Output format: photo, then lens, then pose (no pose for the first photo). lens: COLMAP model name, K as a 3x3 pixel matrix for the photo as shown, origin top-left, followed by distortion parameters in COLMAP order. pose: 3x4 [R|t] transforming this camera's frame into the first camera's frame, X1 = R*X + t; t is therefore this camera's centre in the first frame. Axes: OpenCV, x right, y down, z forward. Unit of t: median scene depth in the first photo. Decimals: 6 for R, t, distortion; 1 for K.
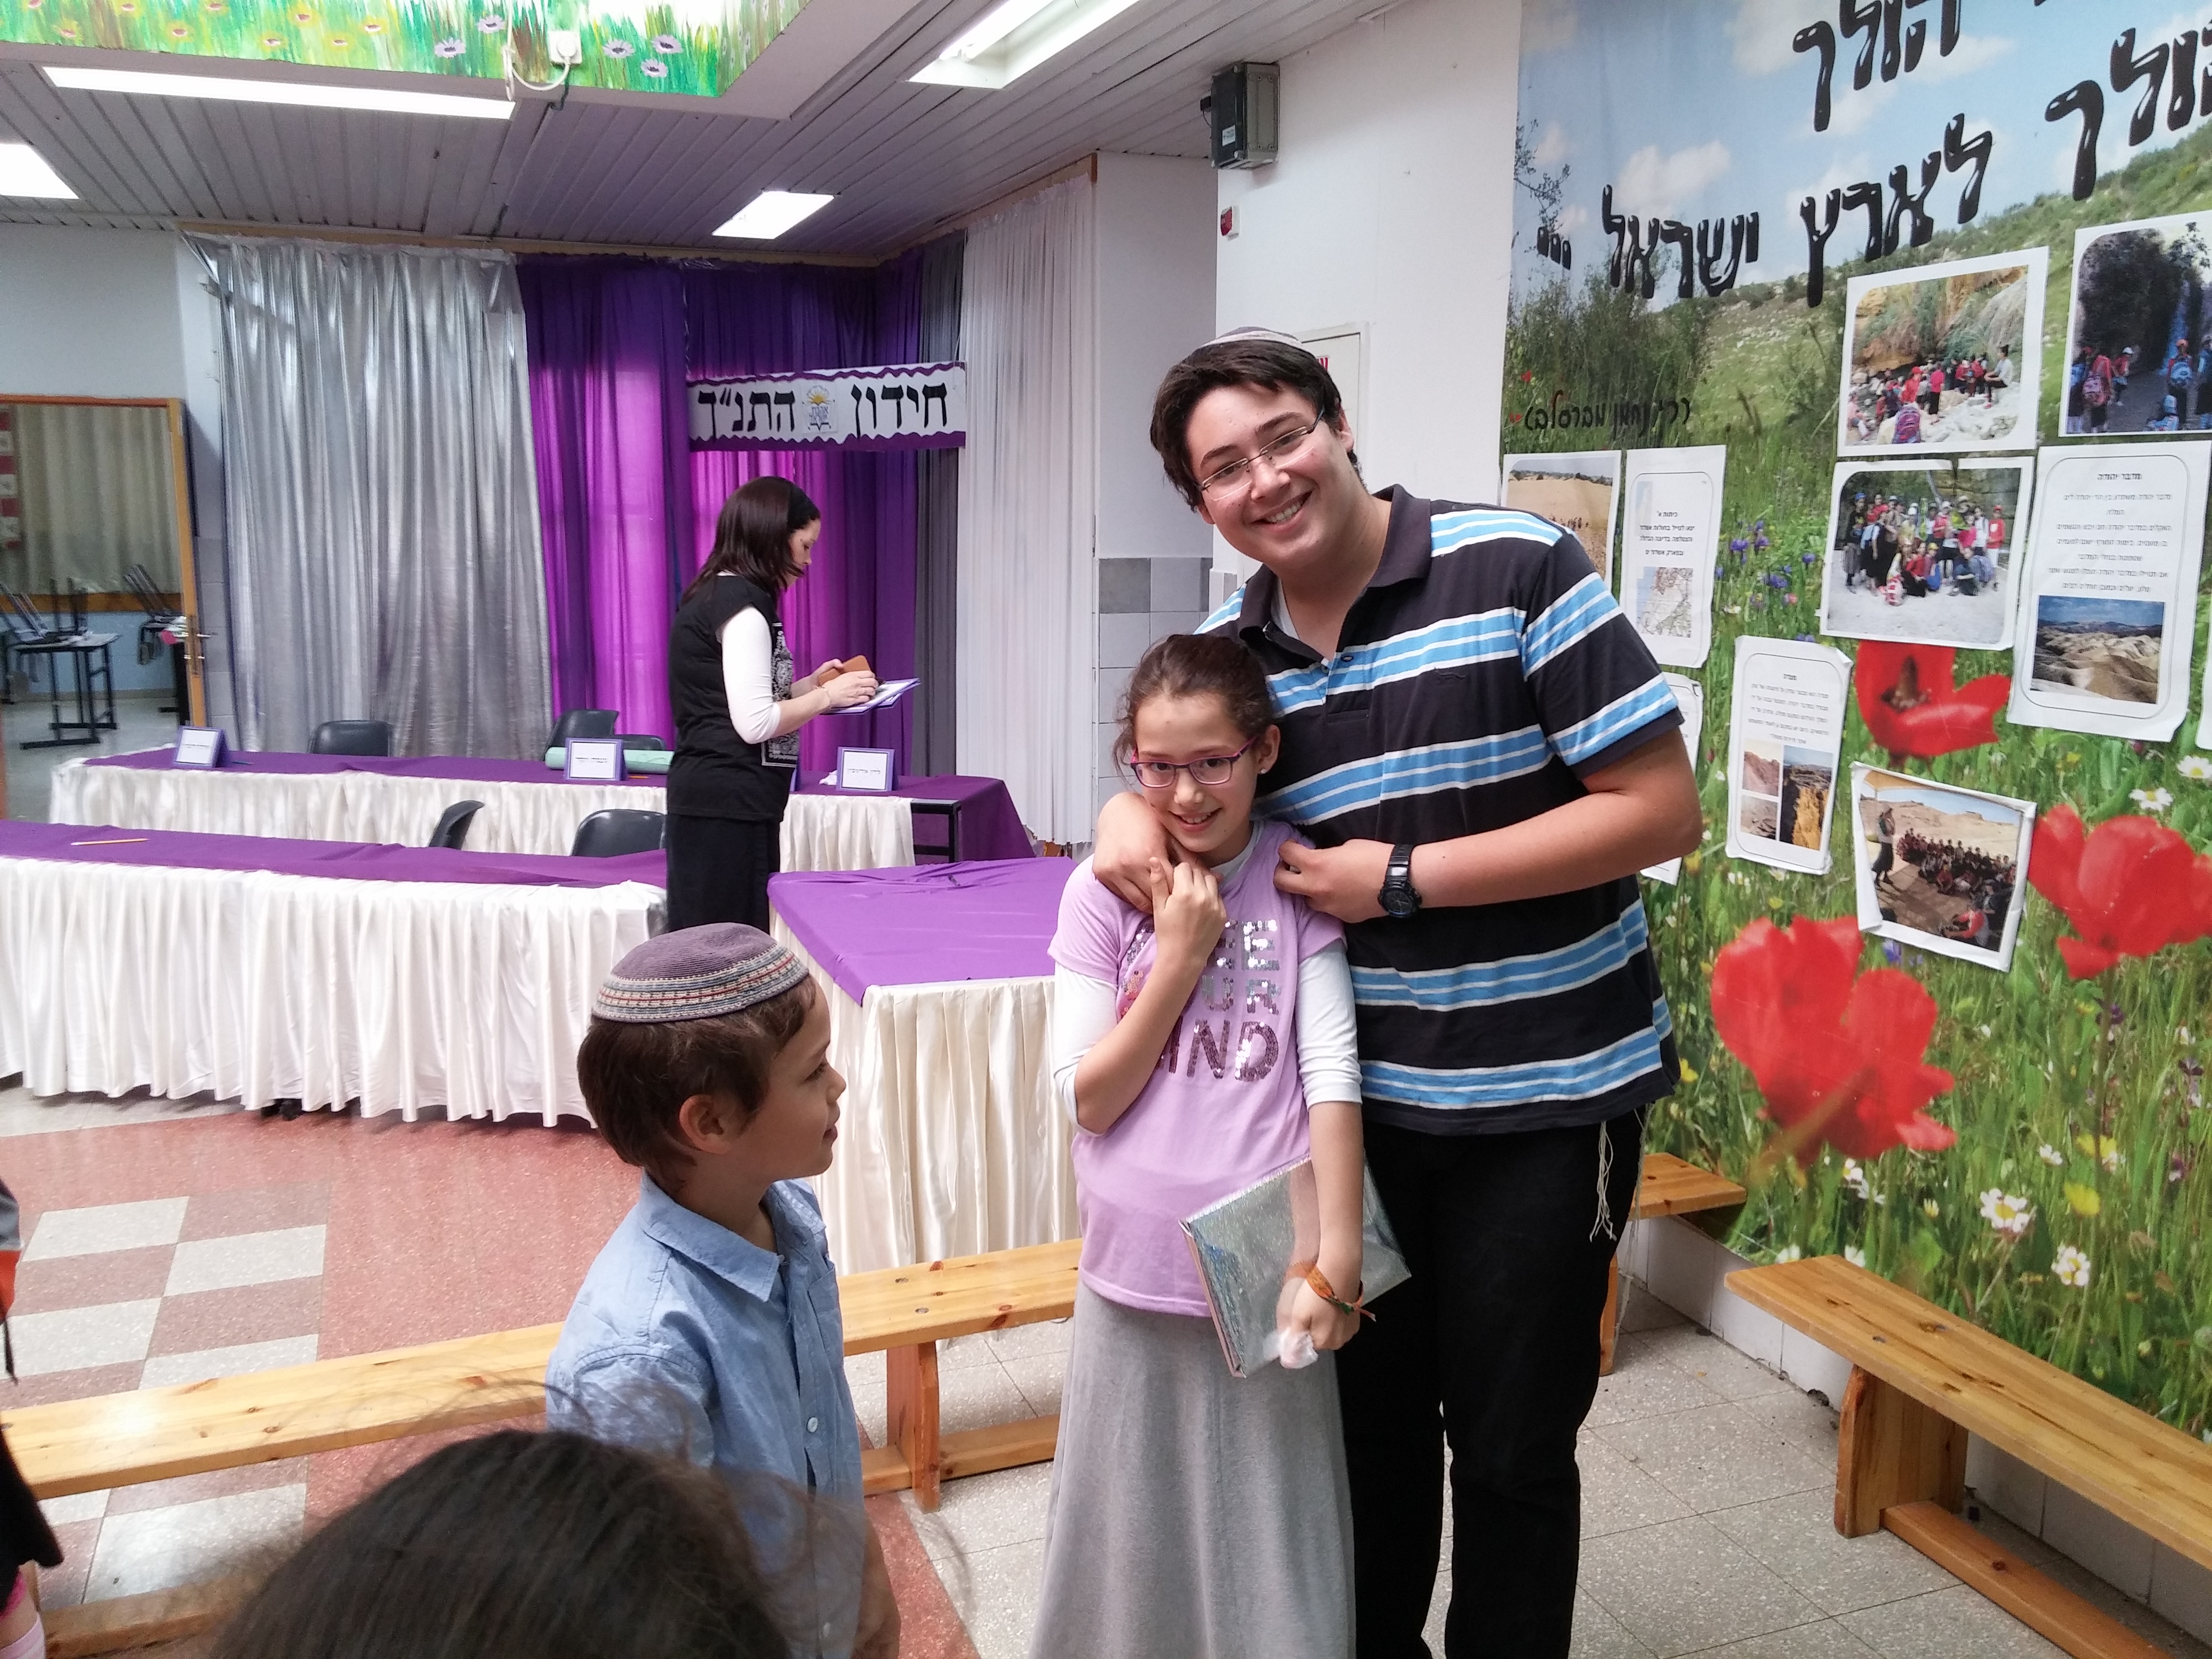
lens RADIAL K [[1896.2, 0, 1108.0], [0, 1896.2, 791.9], [0, 0, 1]] dist [0.074408, -0.097883]
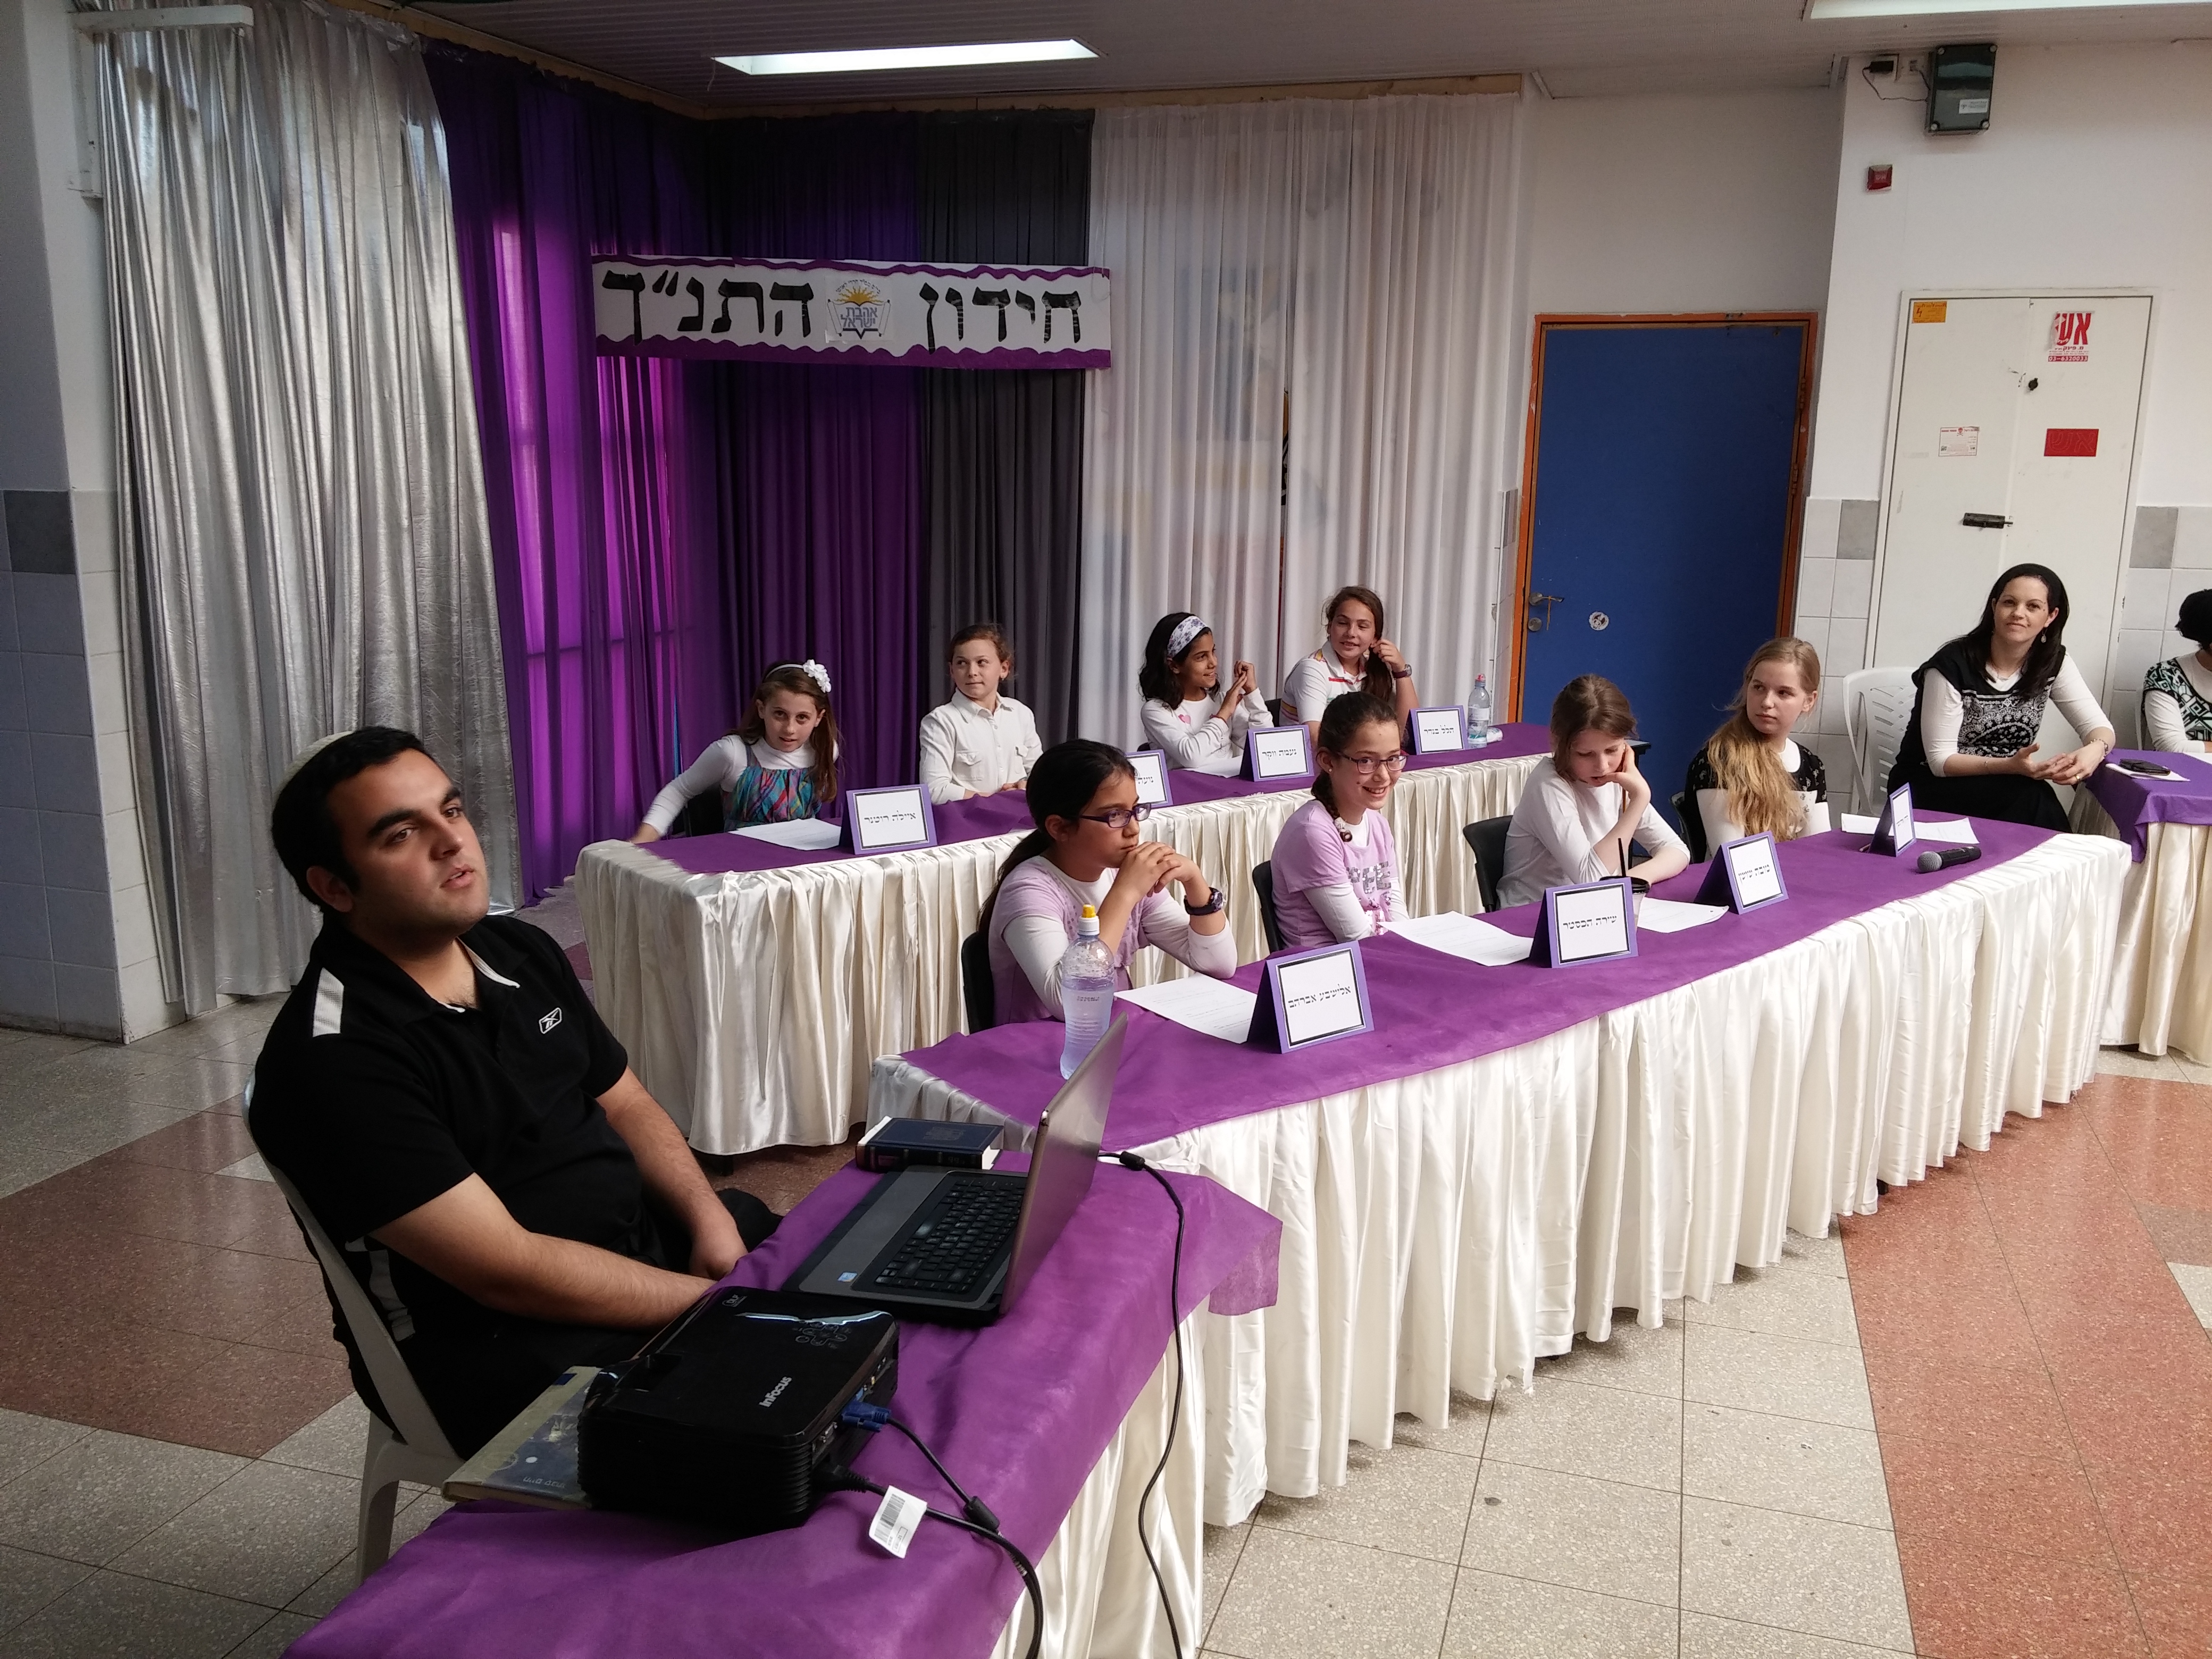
lens RADIAL K [[1909.4, 0, 1092.9], [0, 1909.4, 795.2], [0, 0, 1]] dist [0.079113, -0.101467]
pose [[0.606807, -0.141627, 0.782130, -1.634301], [0.112036, 0.989414, 0.092240, -0.145666], [-0.786914, 0.031655, 0.616250, 0.982652]]
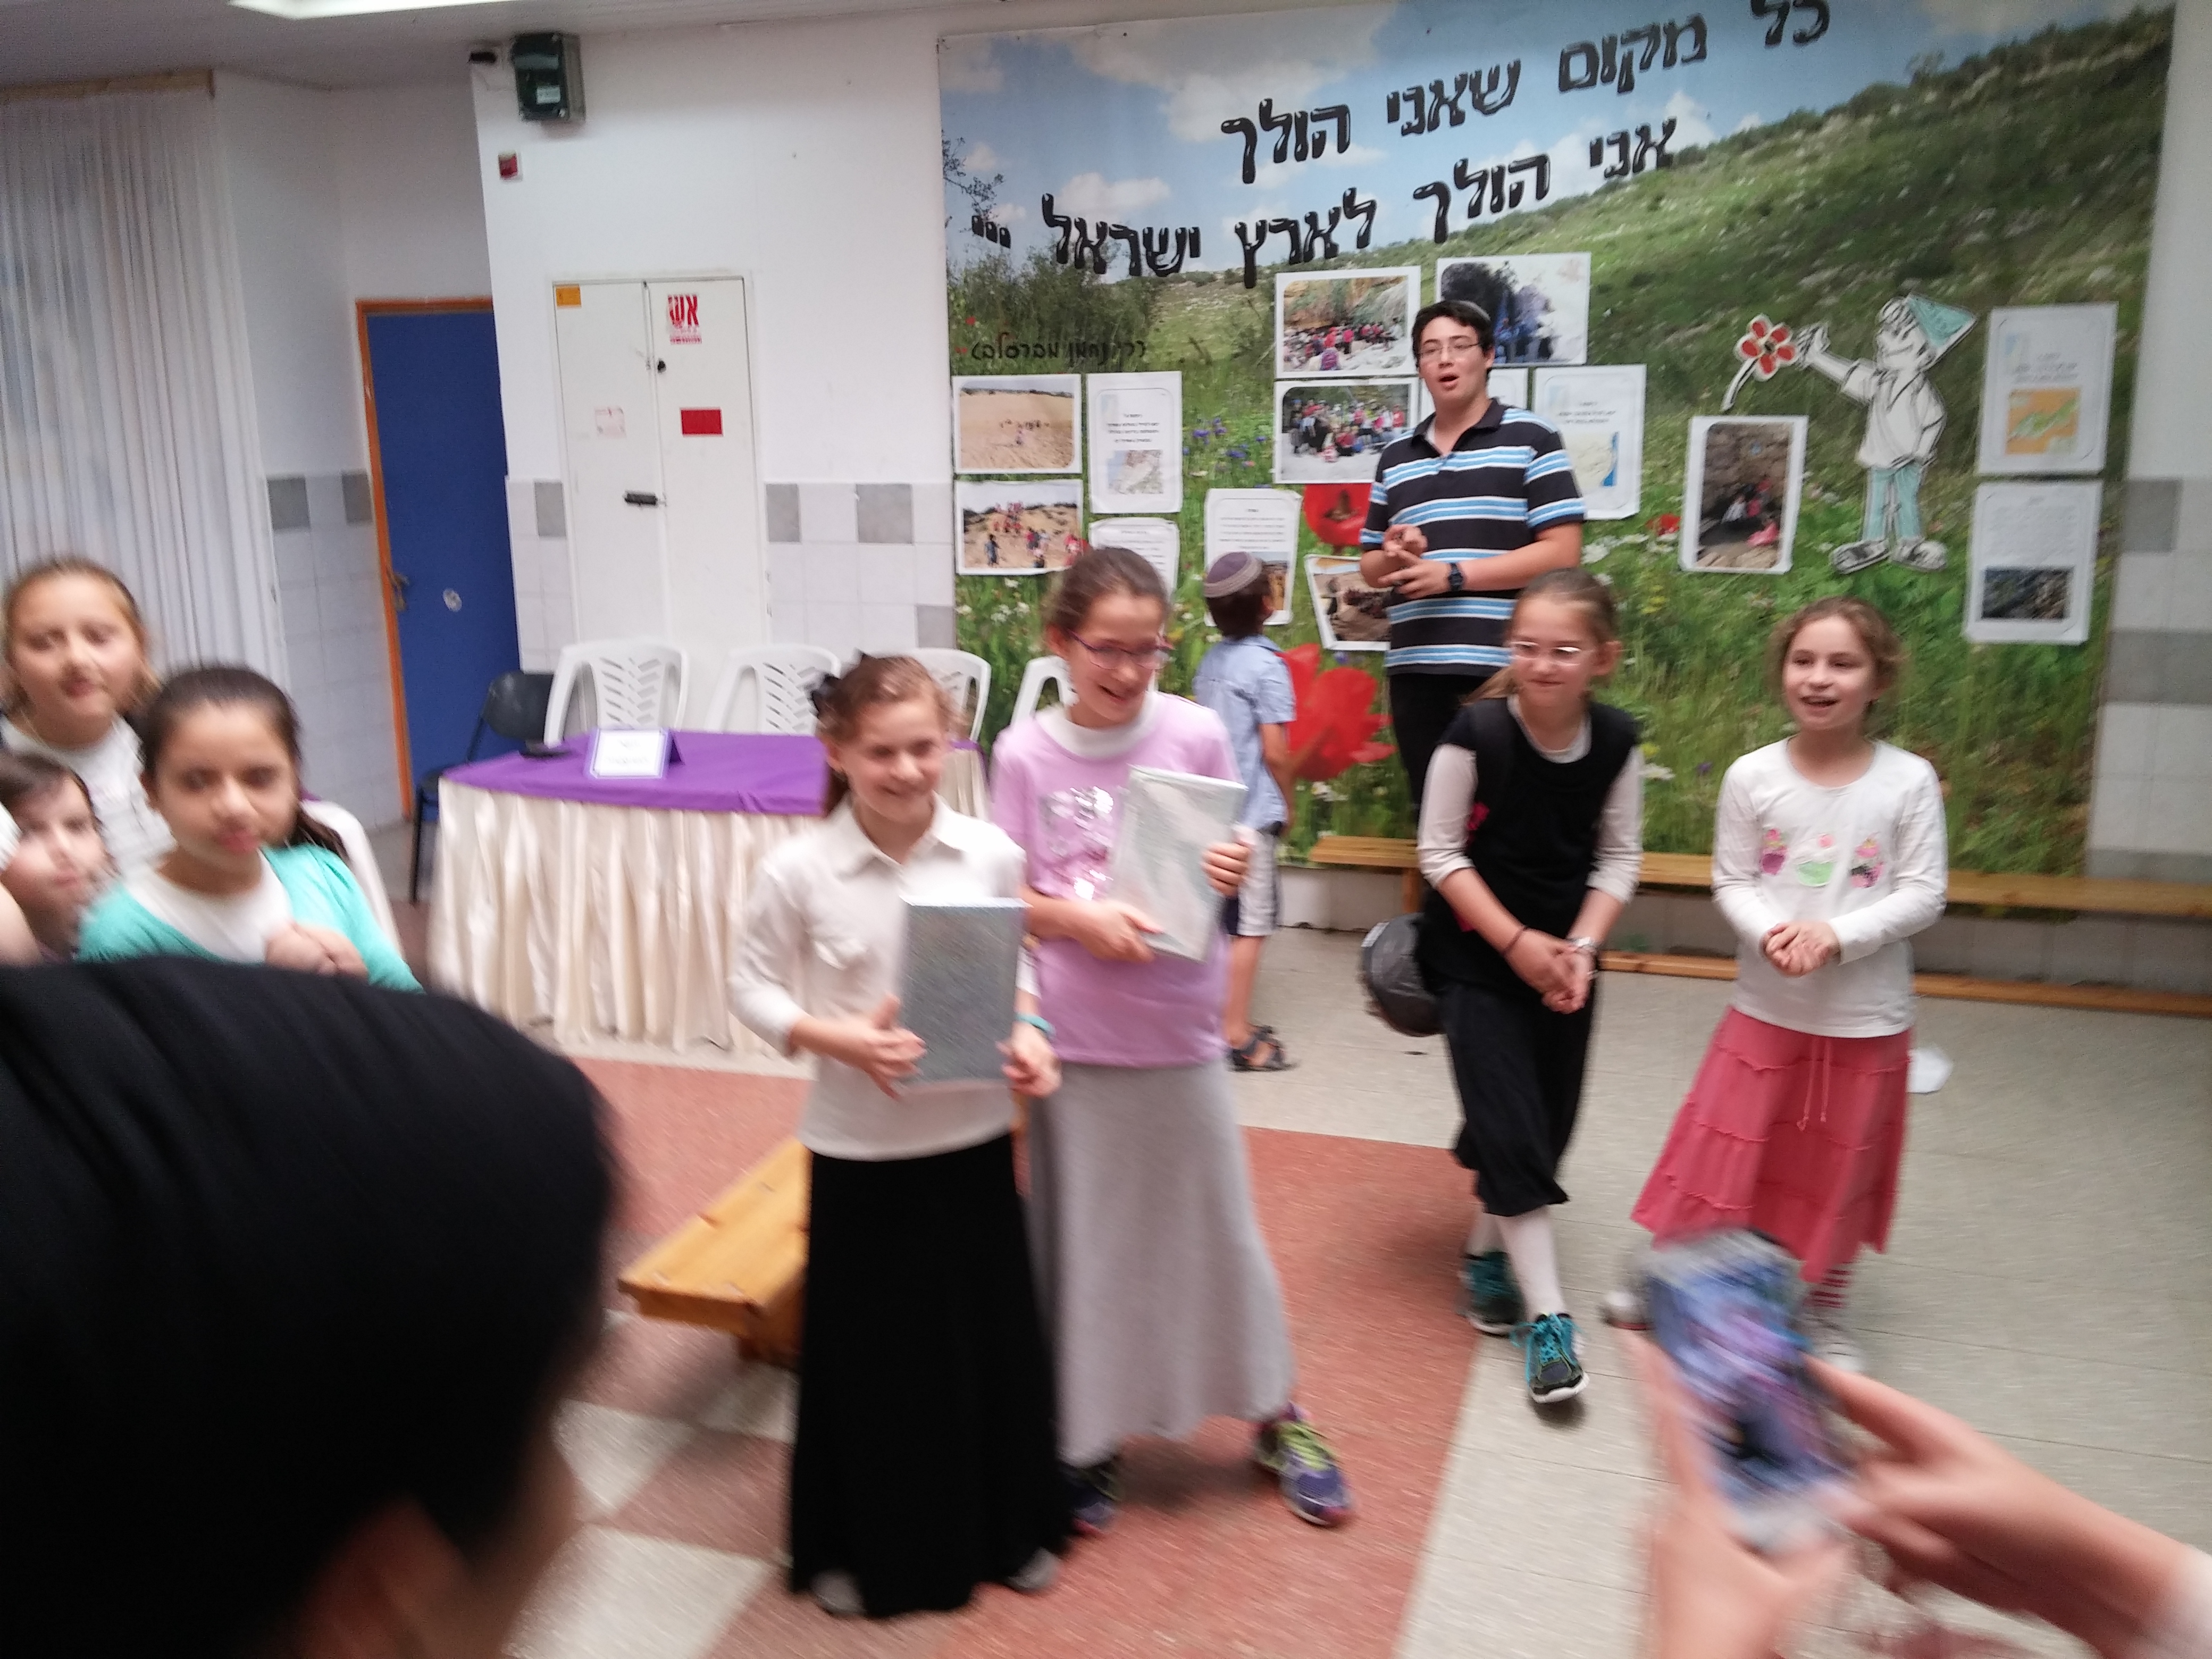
lens RADIAL K [[1882.0, 0, 1106.3], [0, 1882.0, 804.9], [0, 0, 1]] dist [0.072172, -0.086886]
pose [[0.616169, -0.175913, 0.767718, -0.931943], [0.139439, 0.983706, 0.113490, -0.010144], [-0.775173, 0.037121, 0.630658, 0.052810]]
